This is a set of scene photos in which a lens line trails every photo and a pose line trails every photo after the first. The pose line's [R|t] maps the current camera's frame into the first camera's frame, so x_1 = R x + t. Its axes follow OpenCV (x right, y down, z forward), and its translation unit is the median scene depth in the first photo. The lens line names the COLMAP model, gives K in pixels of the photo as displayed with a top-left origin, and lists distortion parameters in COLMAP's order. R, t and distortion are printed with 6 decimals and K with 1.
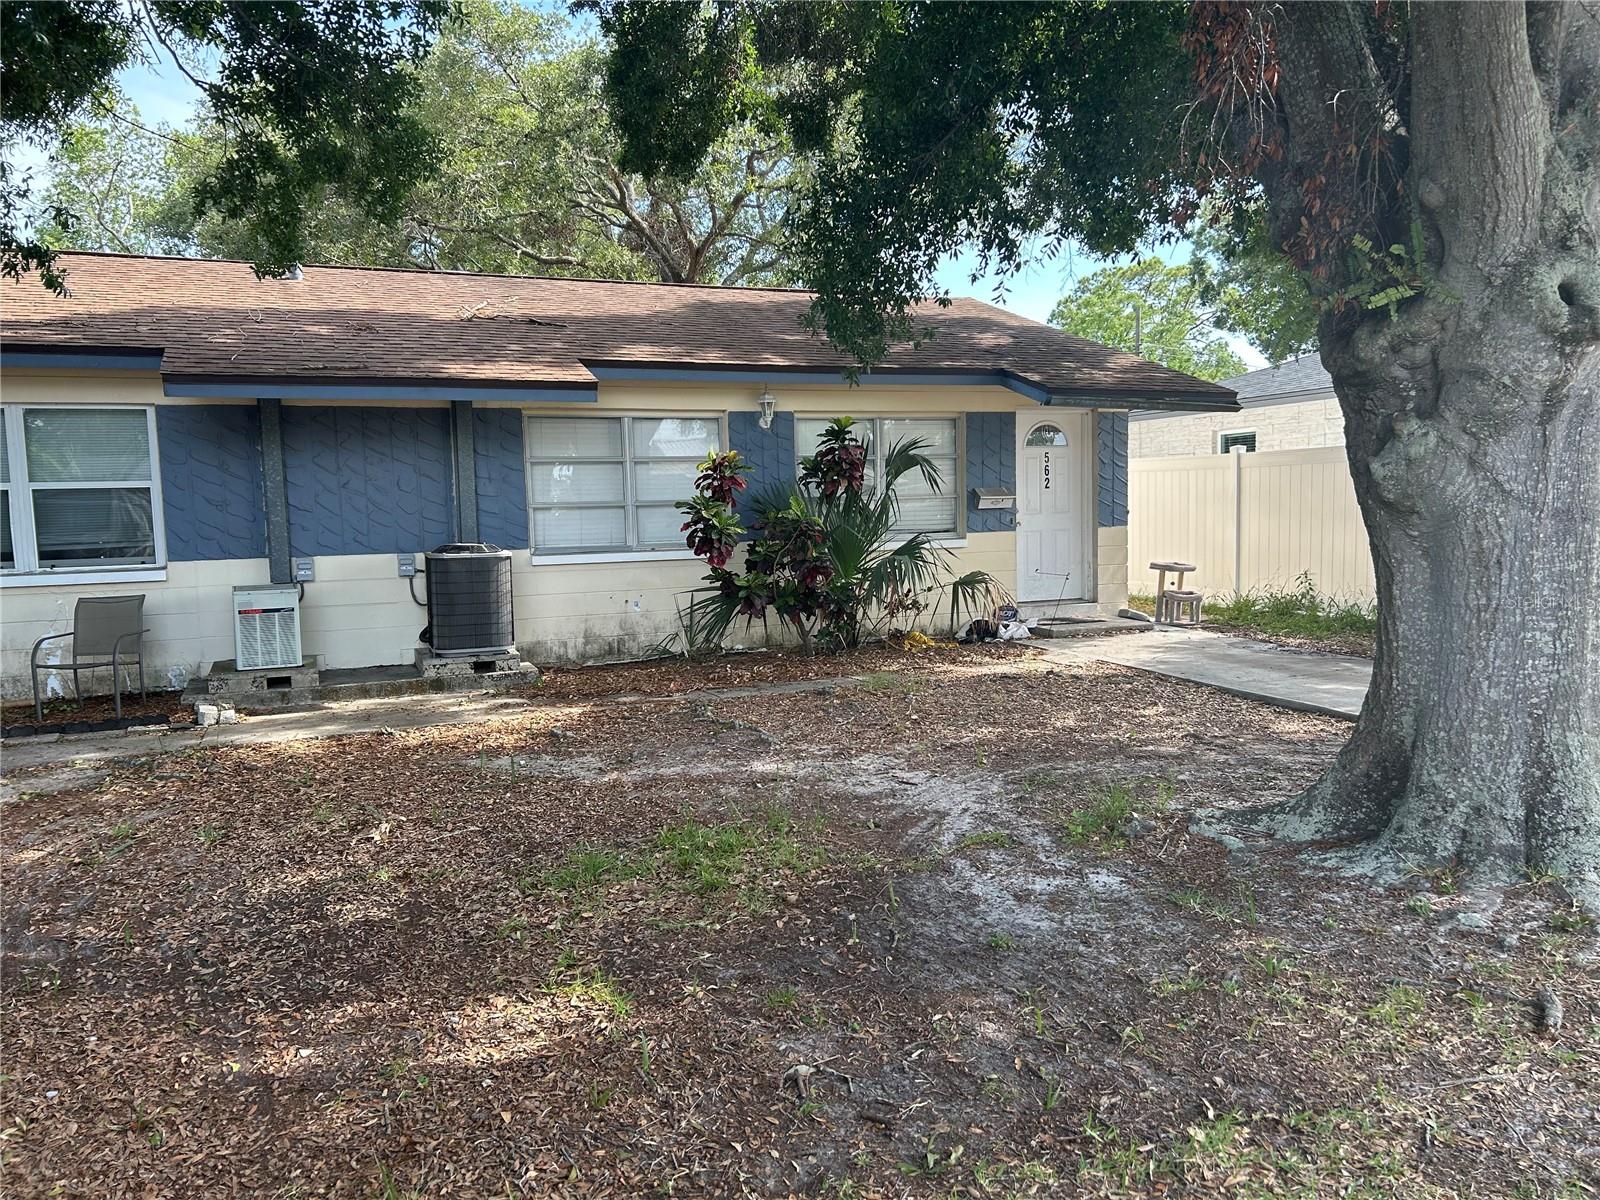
lens RADIAL K [[1176.1, 0, 800.0], [0, 1176.1, 600.0], [0, 0, 1]] dist [0.042706, -0.047656]
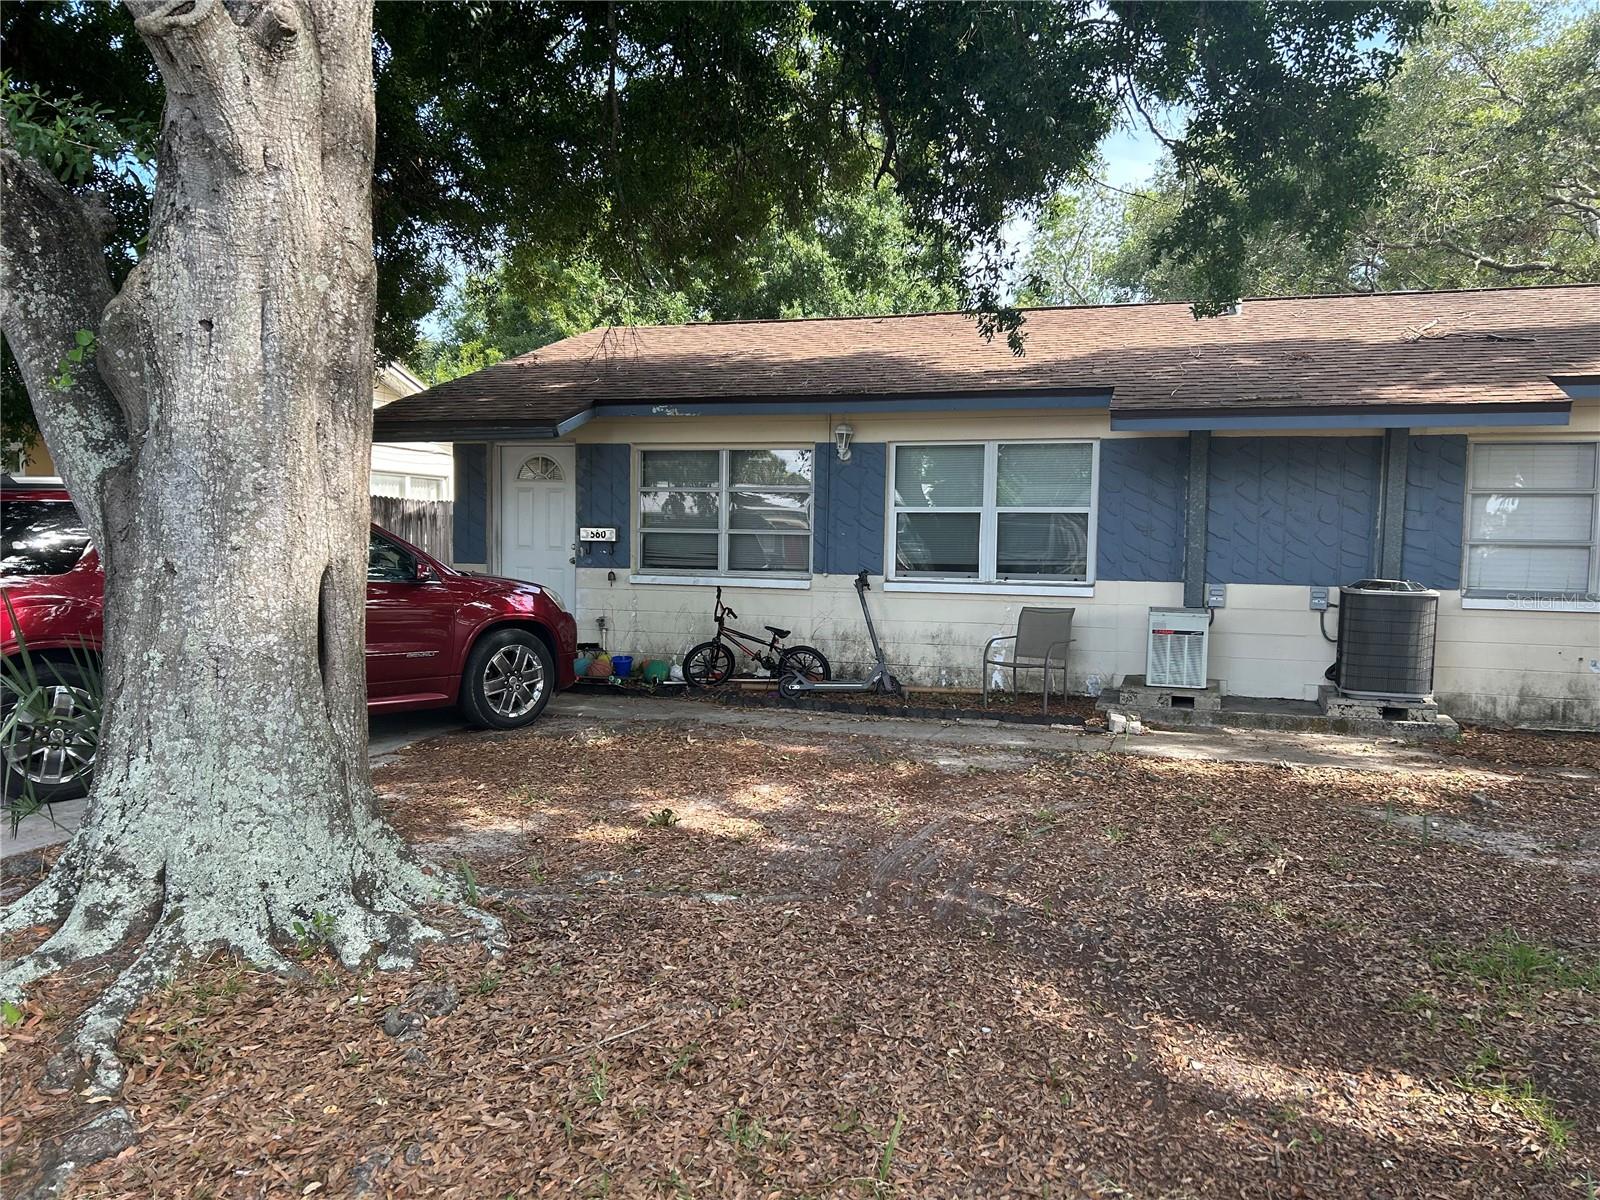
lens RADIAL K [[1176.1, 0, 800.0], [0, 1176.1, 600.0], [0, 0, 1]] dist [0.042706, -0.047656]
pose [[0.763160, 0.073039, -0.642069, -0.038138], [-0.088977, 0.996005, 0.007545, 0.002638], [0.640055, 0.051371, 0.766610, -0.019474]]
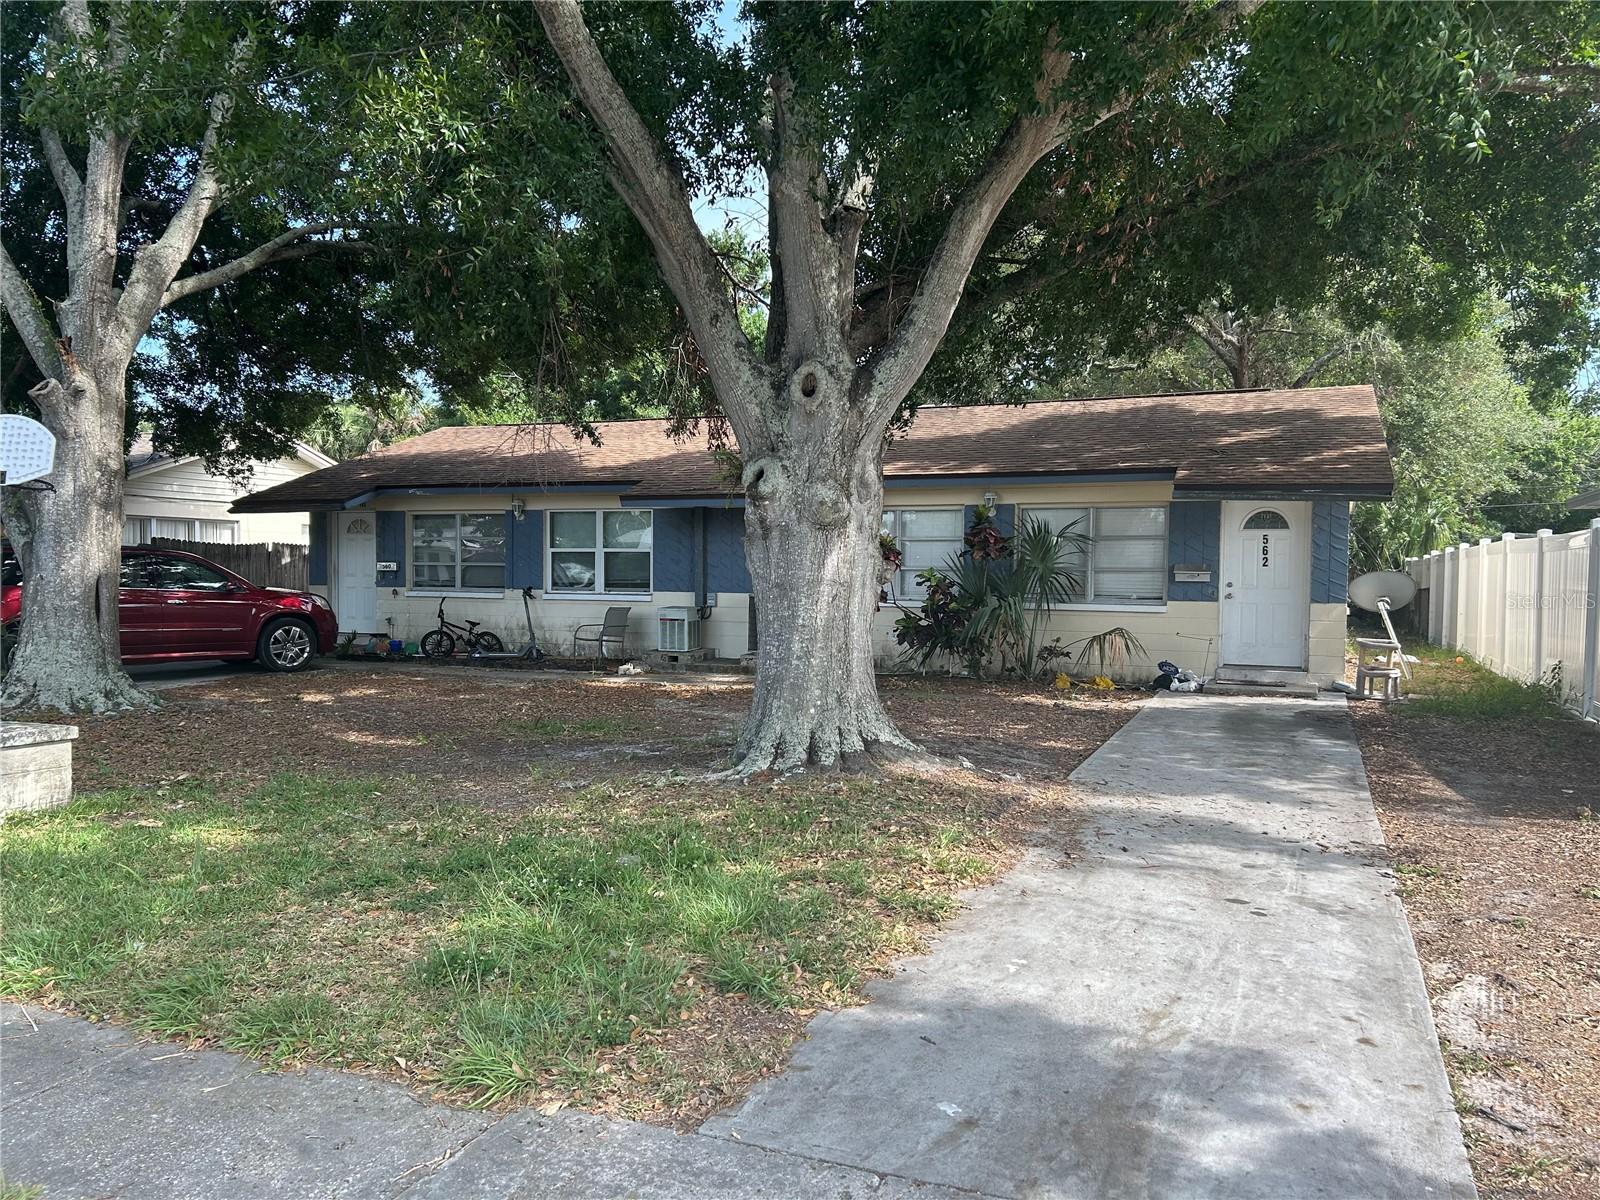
lens RADIAL K [[1176.1, 0, 800.0], [0, 1176.1, 600.0], [0, 0, 1]] dist [0.042706, -0.047656]
pose [[0.717209, 0.050367, -0.695036, 1.018807], [-0.084756, 0.996285, -0.015262, -0.010843], [0.691685, 0.069855, 0.718813, -0.188352]]
